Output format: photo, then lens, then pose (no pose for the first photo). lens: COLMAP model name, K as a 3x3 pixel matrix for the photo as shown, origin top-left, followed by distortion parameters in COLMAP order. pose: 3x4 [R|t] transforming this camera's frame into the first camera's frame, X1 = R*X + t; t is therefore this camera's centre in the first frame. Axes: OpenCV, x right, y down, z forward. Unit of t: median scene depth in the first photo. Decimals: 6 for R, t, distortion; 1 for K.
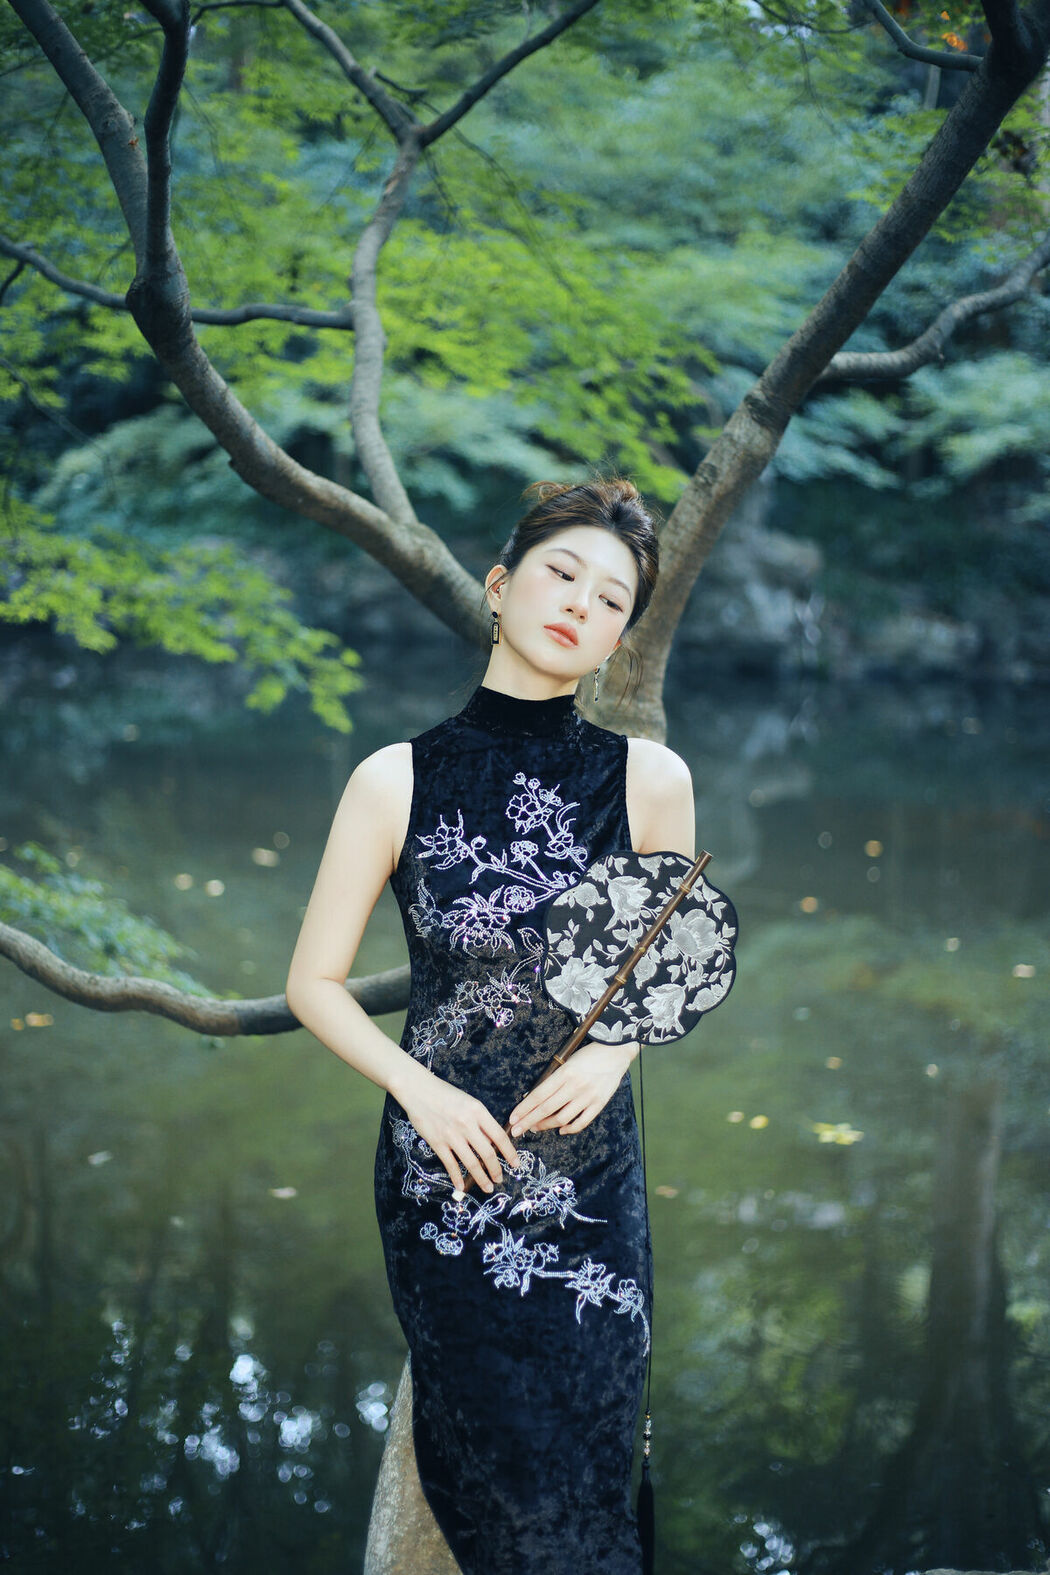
lens RADIAL K [[2326.8, 0, 525.0], [0, 2326.8, 787.5], [0, 0, 1]] dist [-0.129120, 0.034340]
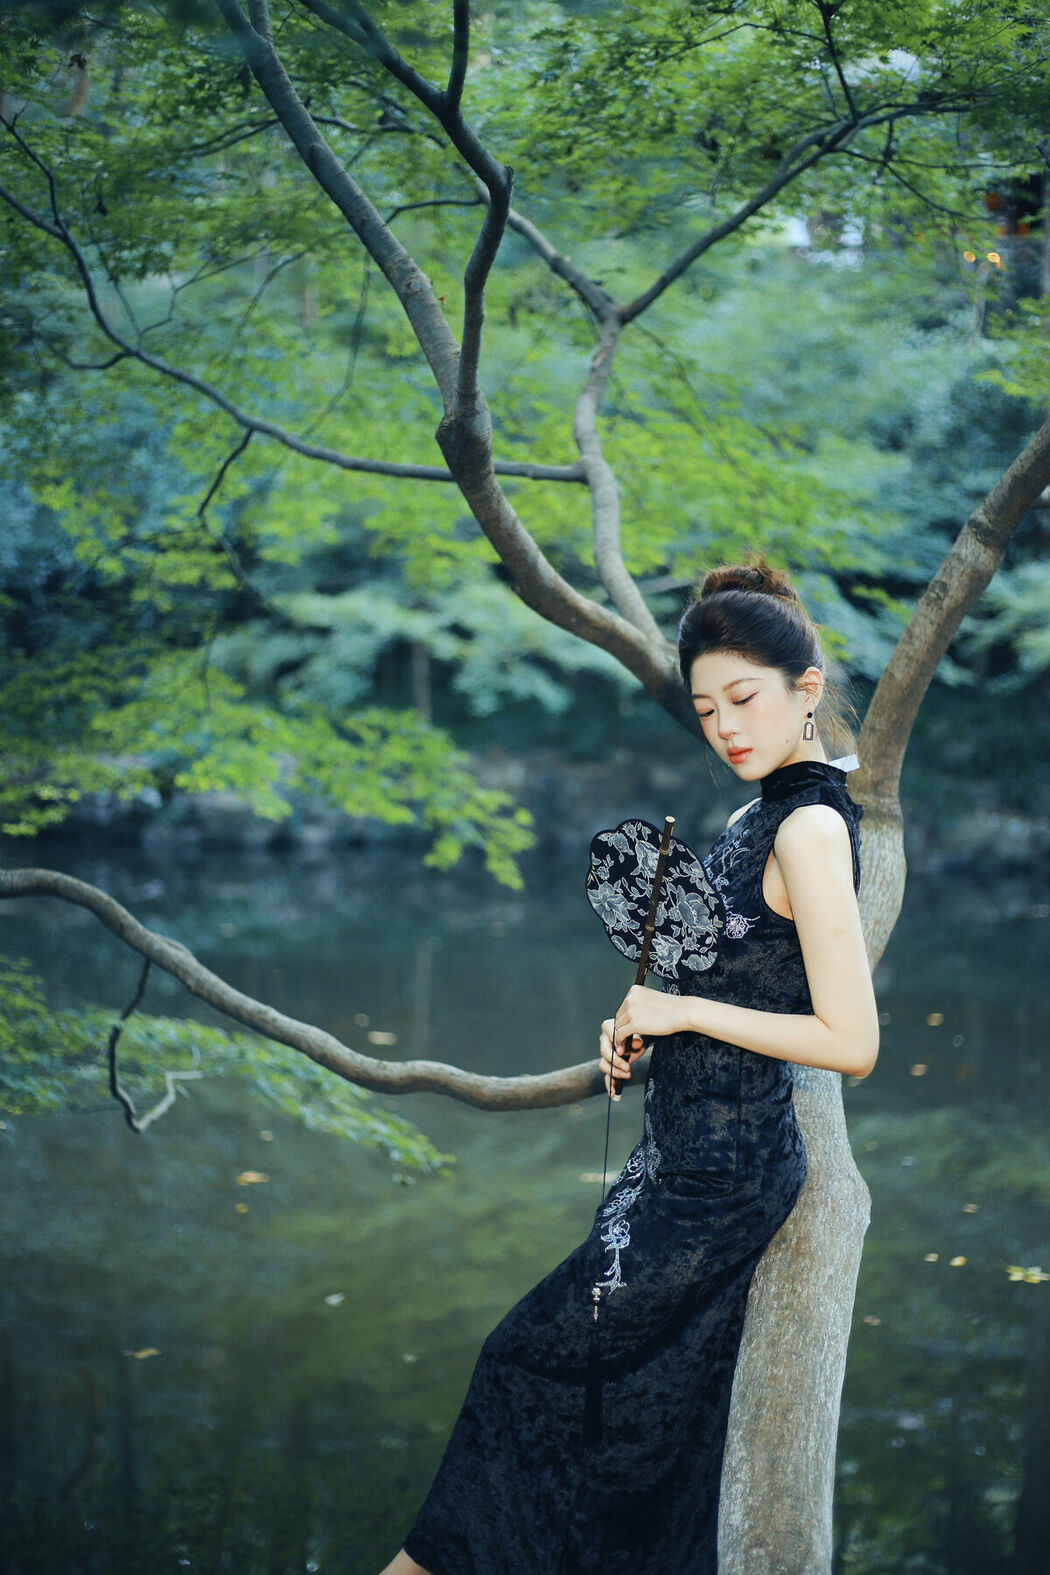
lens RADIAL K [[2326.8, 0, 525.0], [0, 2326.8, 787.5], [0, 0, 1]] dist [-0.129120, 0.034340]
pose [[0.999679, -0.019450, -0.016213, -0.052513], [0.017756, 0.994951, -0.098777, 0.033305], [0.018052, 0.098457, 0.994978, -0.051470]]
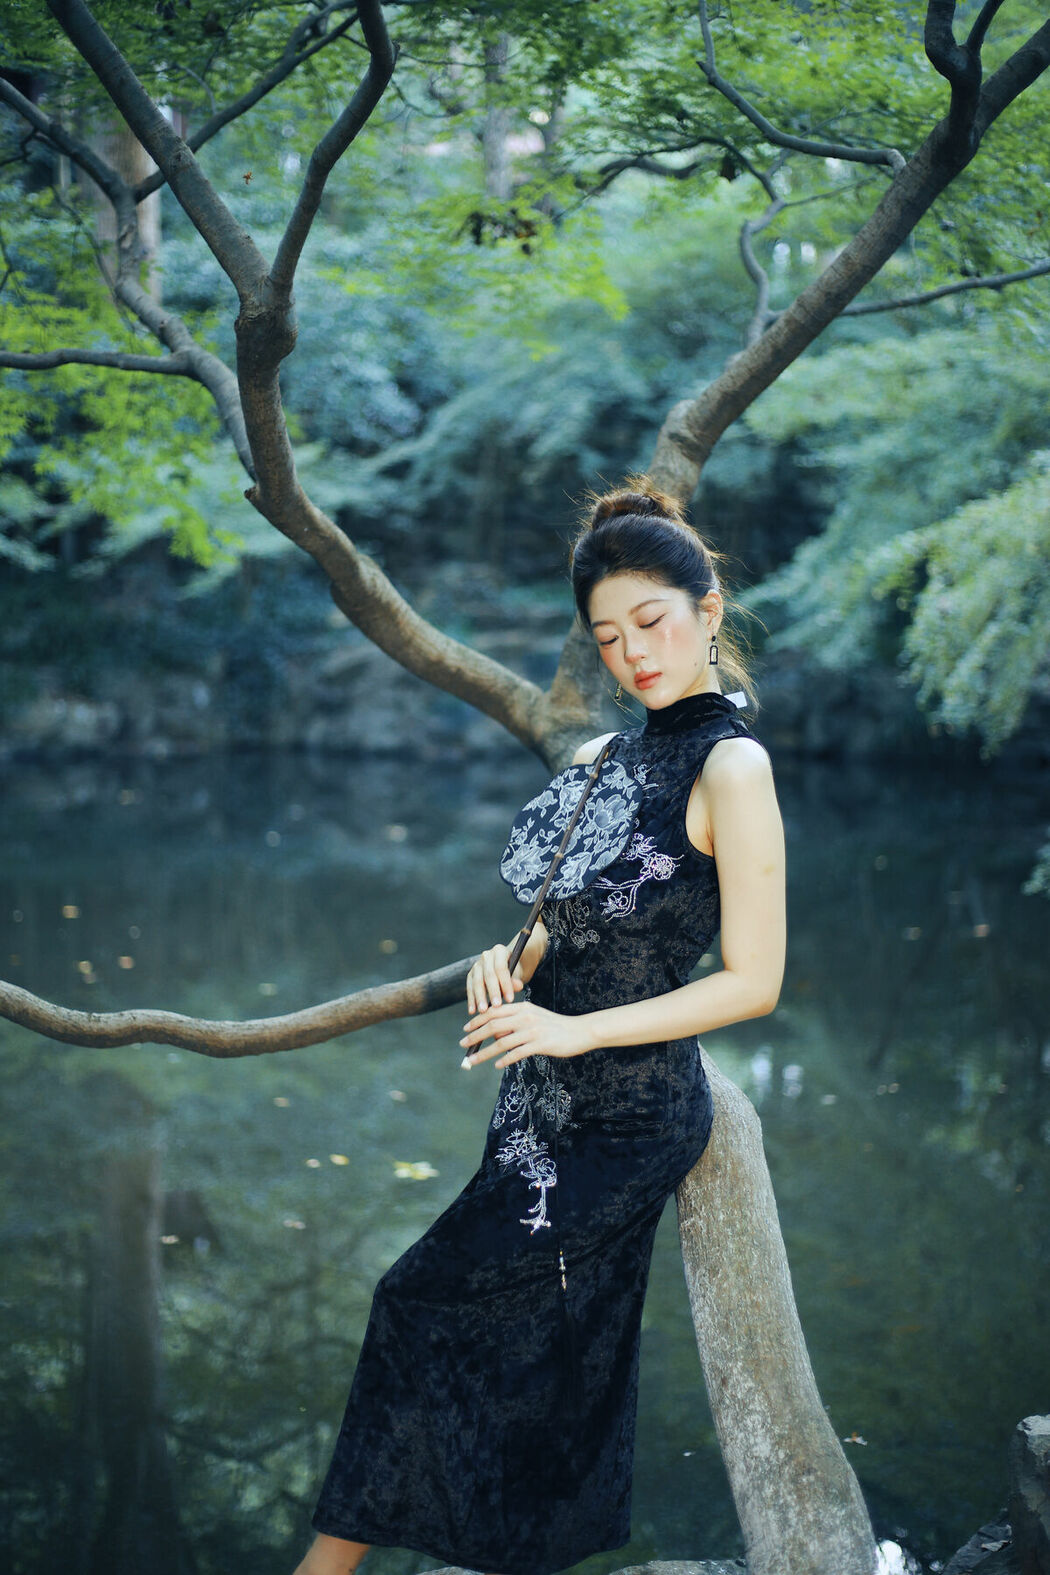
lens RADIAL K [[2326.8, 0, 525.0], [0, 2326.8, 787.5], [0, 0, 1]] dist [-0.129120, 0.034340]
pose [[0.898676, -0.055030, 0.435147, -0.236844], [0.072876, 0.997042, -0.024418, 0.012233], [-0.432517, 0.053656, 0.900028, 0.013721]]
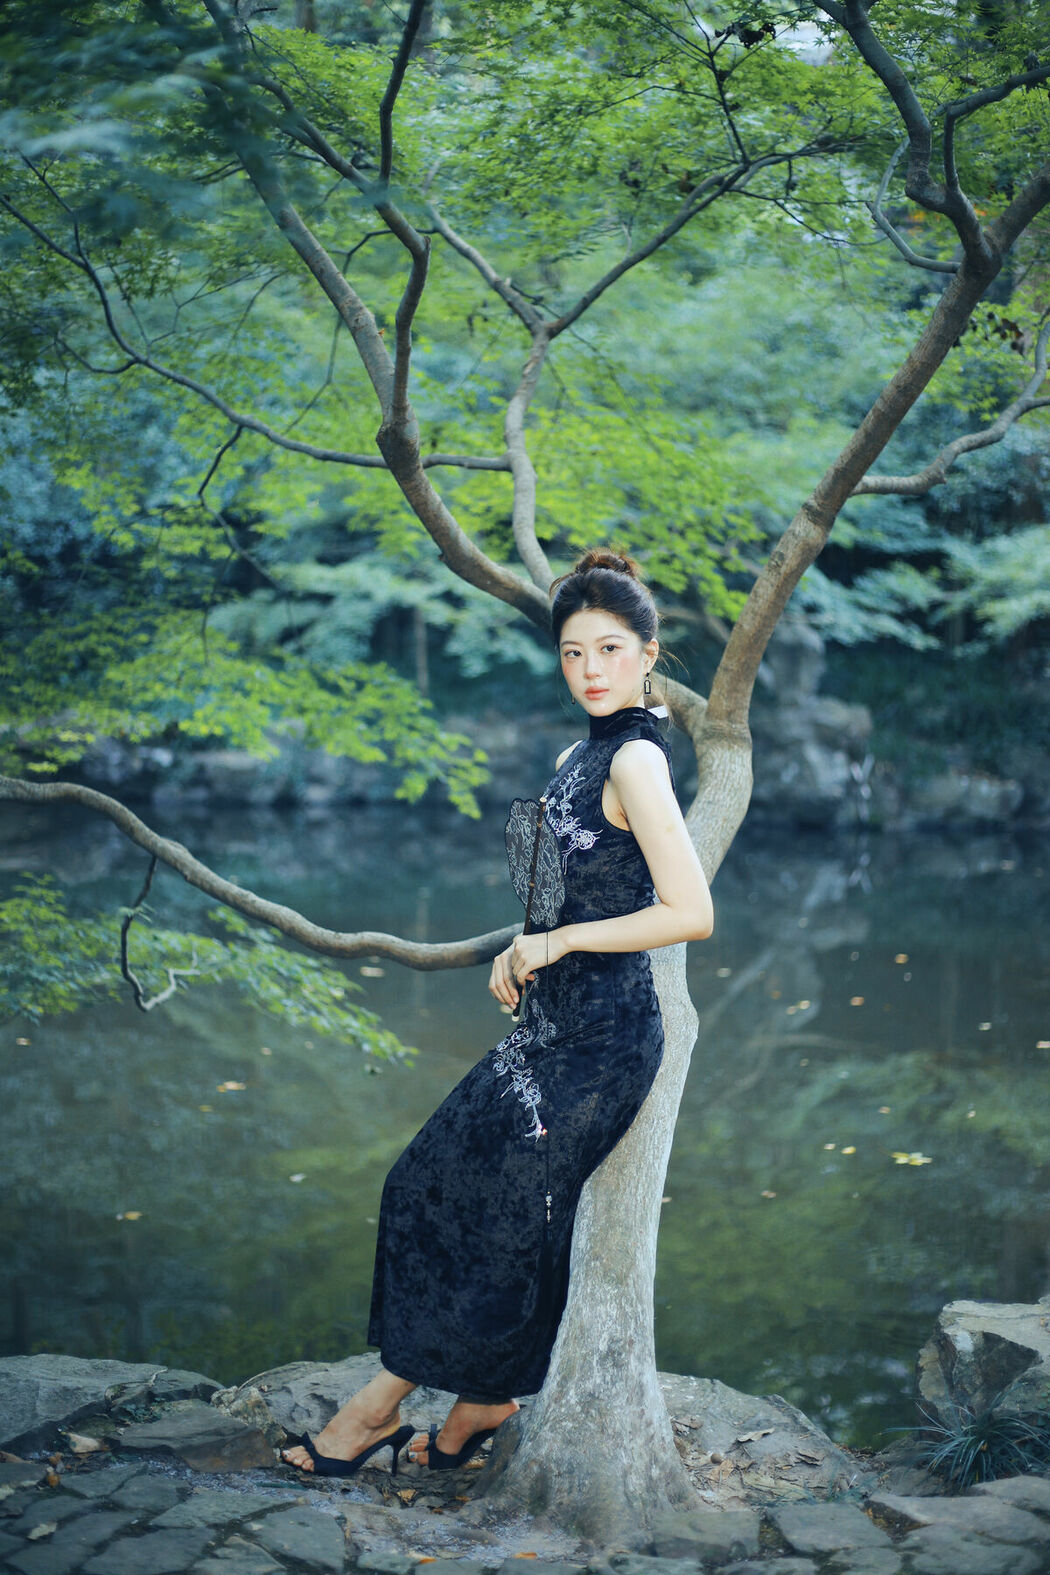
lens RADIAL K [[2346.0, 0, 531.9], [0, 2346.0, 763.6], [0, 0, 1]] dist [-0.126747, -0.015711]
pose [[0.999663, -0.017126, -0.019503, -0.022715], [0.015151, 0.995142, -0.097274, 0.063015], [0.021074, 0.096946, 0.995067, -0.205529]]
